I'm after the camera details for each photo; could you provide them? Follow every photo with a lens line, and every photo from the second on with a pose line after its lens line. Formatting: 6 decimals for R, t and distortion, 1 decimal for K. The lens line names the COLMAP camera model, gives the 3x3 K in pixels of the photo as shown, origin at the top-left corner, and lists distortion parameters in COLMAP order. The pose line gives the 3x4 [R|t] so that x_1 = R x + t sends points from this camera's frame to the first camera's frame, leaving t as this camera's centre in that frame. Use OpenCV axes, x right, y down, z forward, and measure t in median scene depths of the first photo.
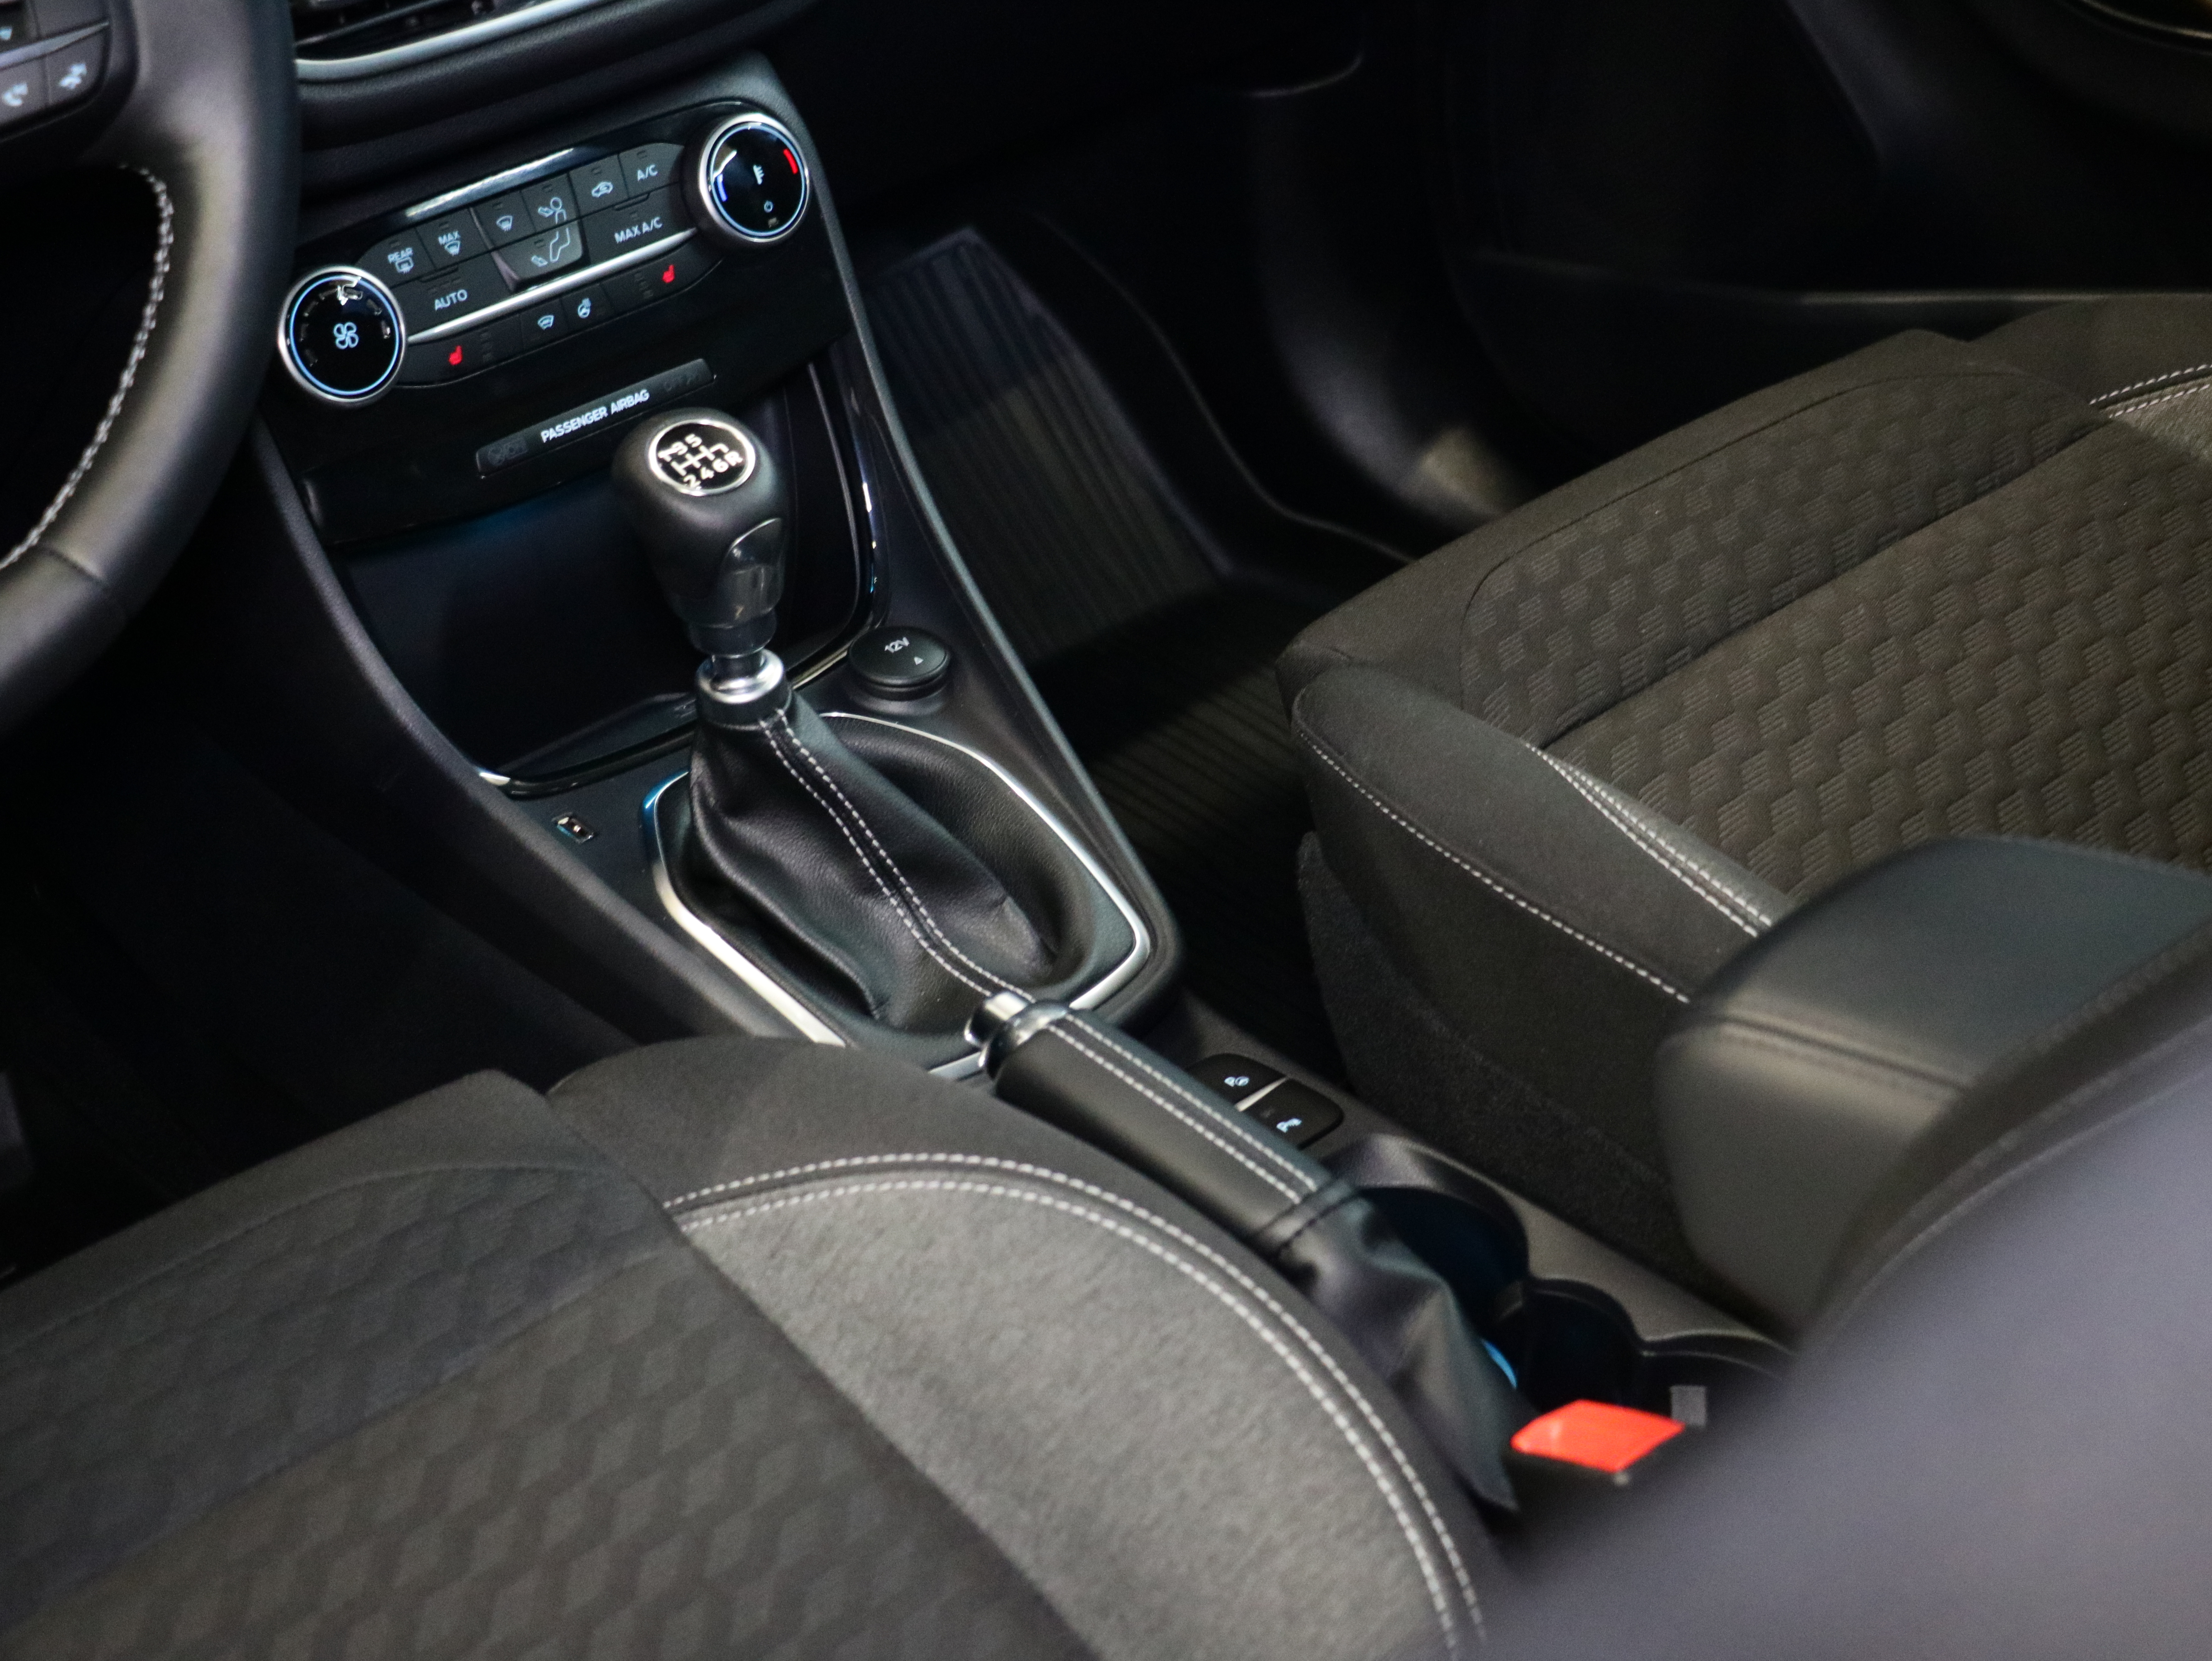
lens RADIAL K [[3498.9, 0, 1115.8], [0, 3498.9, 833.8], [0, 0, 1]] dist [-0.072277, 0.000000]
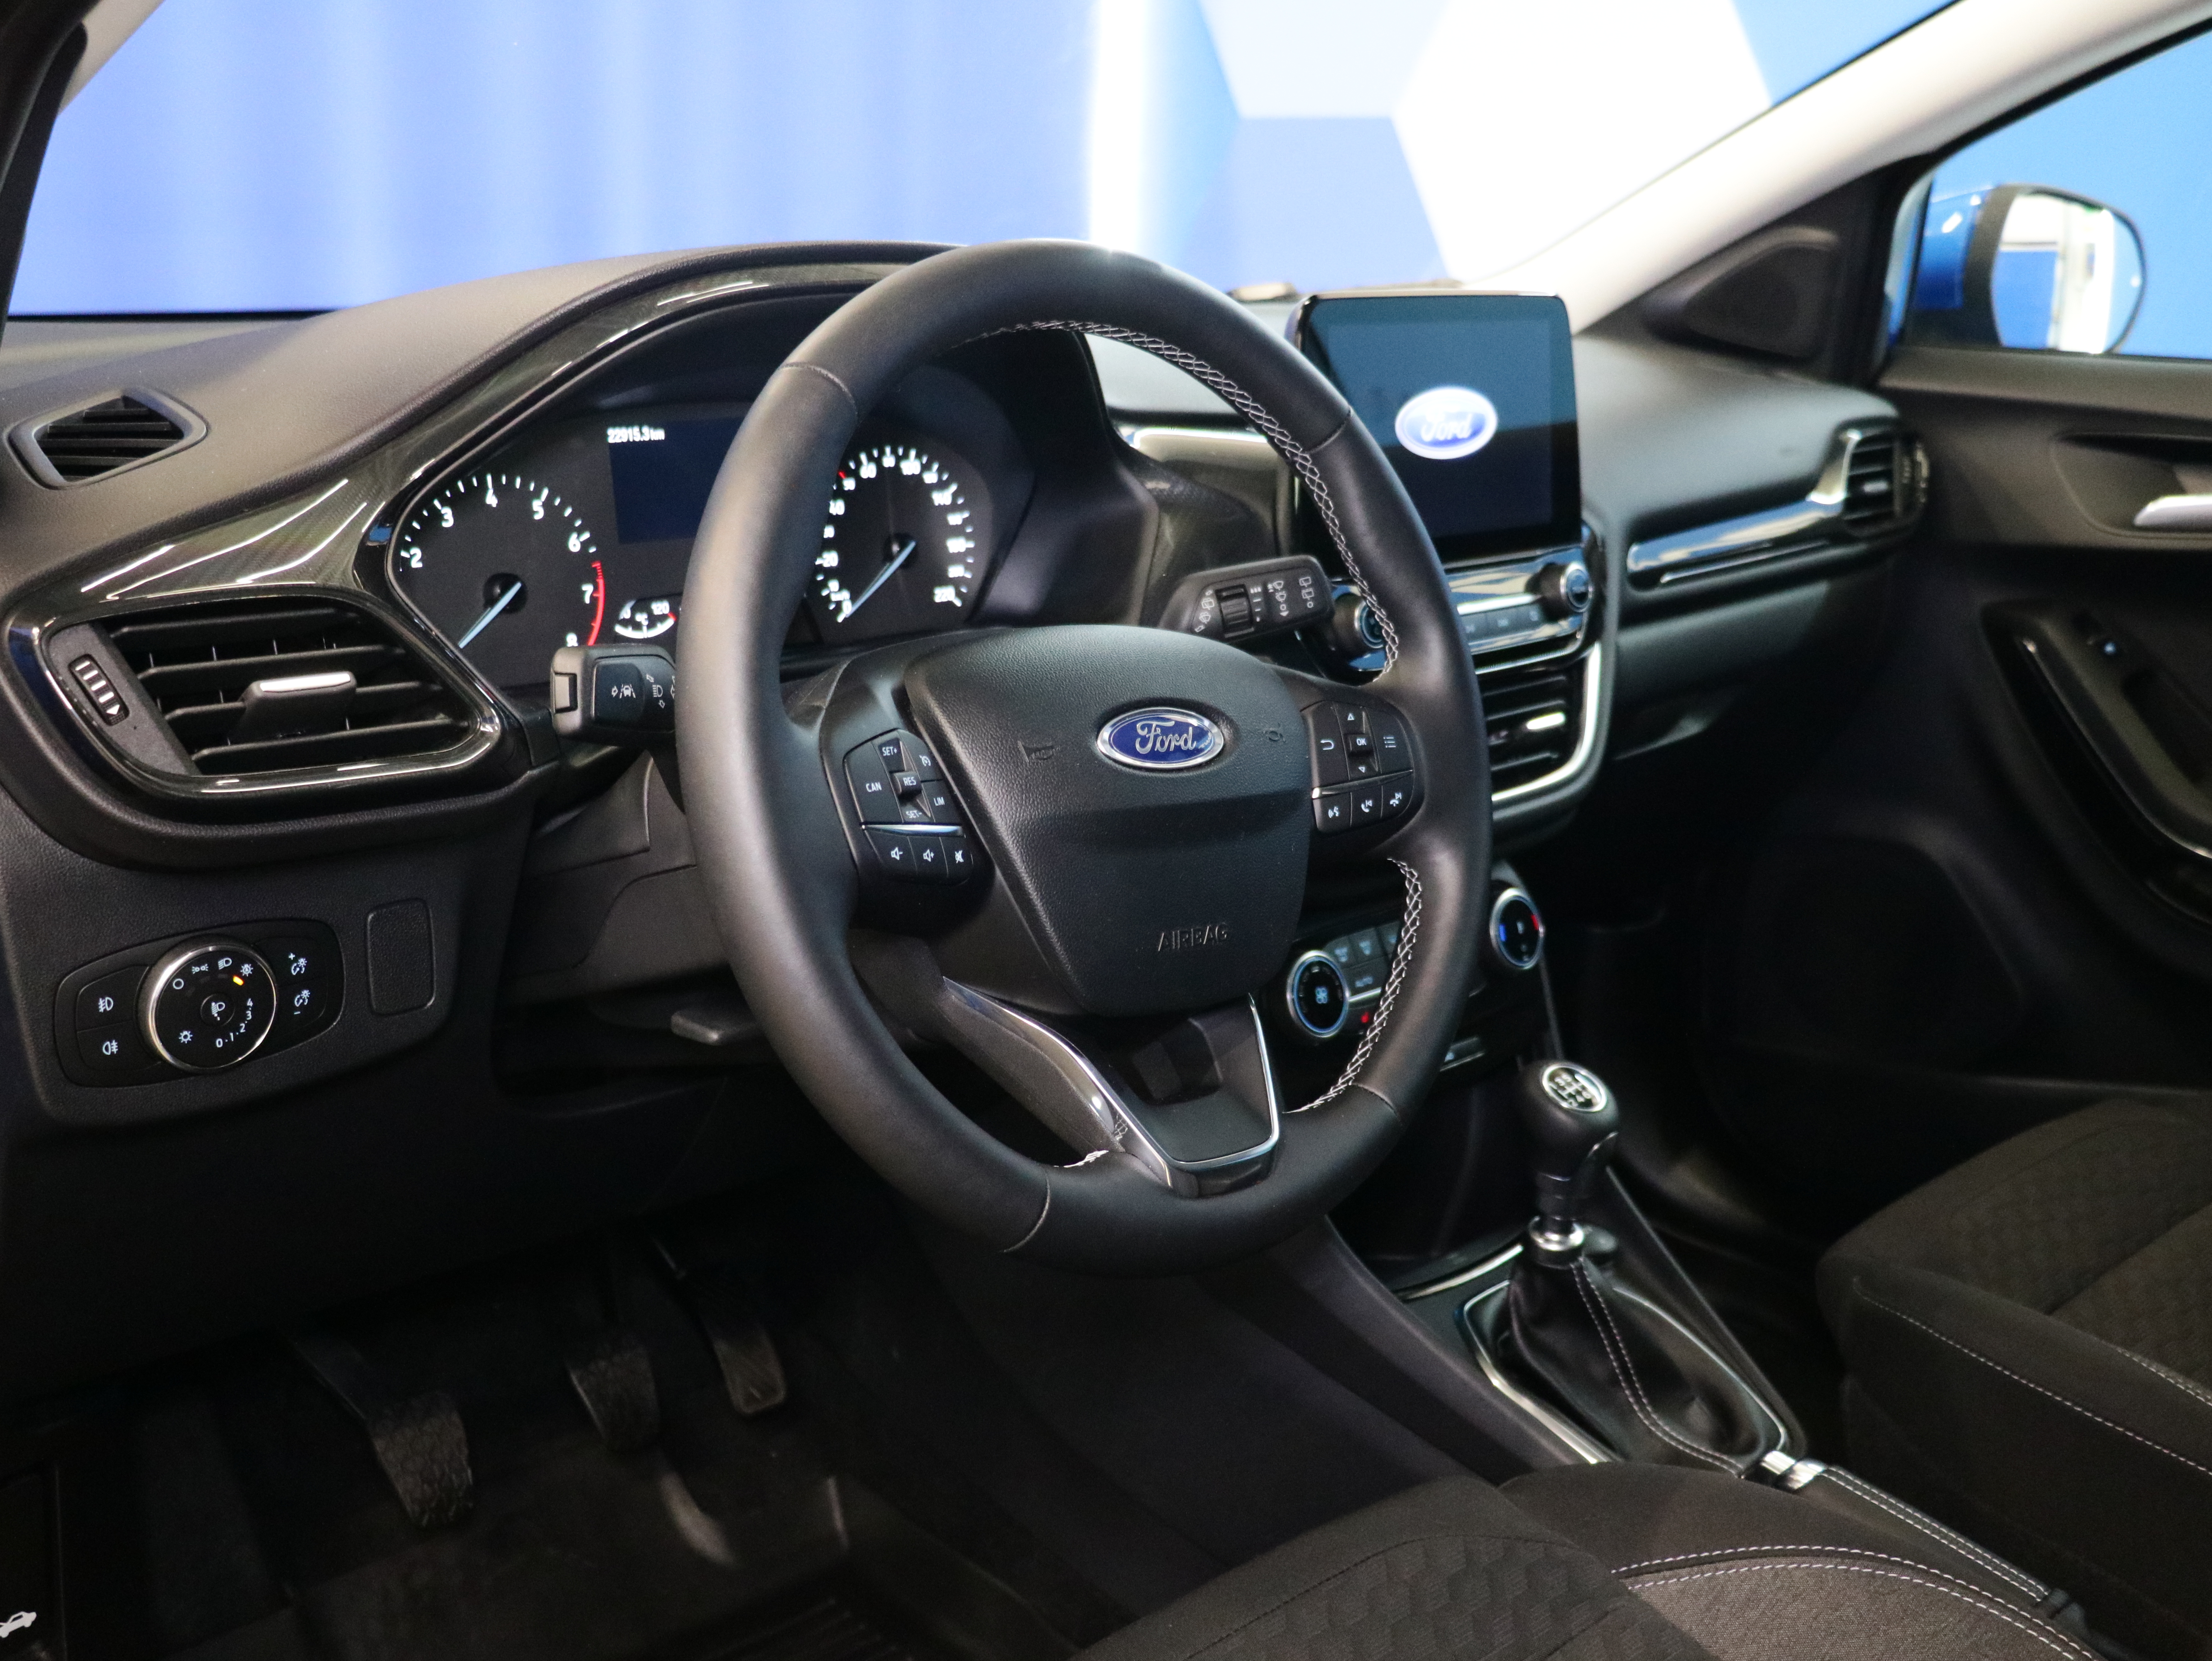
lens RADIAL K [[2199.4, 0, 1097.3], [0, 2199.4, 855.1], [0, 0, 1]] dist [-0.001752, 0.000000]
pose [[0.995163, 0.091942, 0.034596, -0.414096], [-0.079387, 0.960128, -0.268053, 0.082694], [-0.057862, 0.264009, 0.962783, 0.024544]]
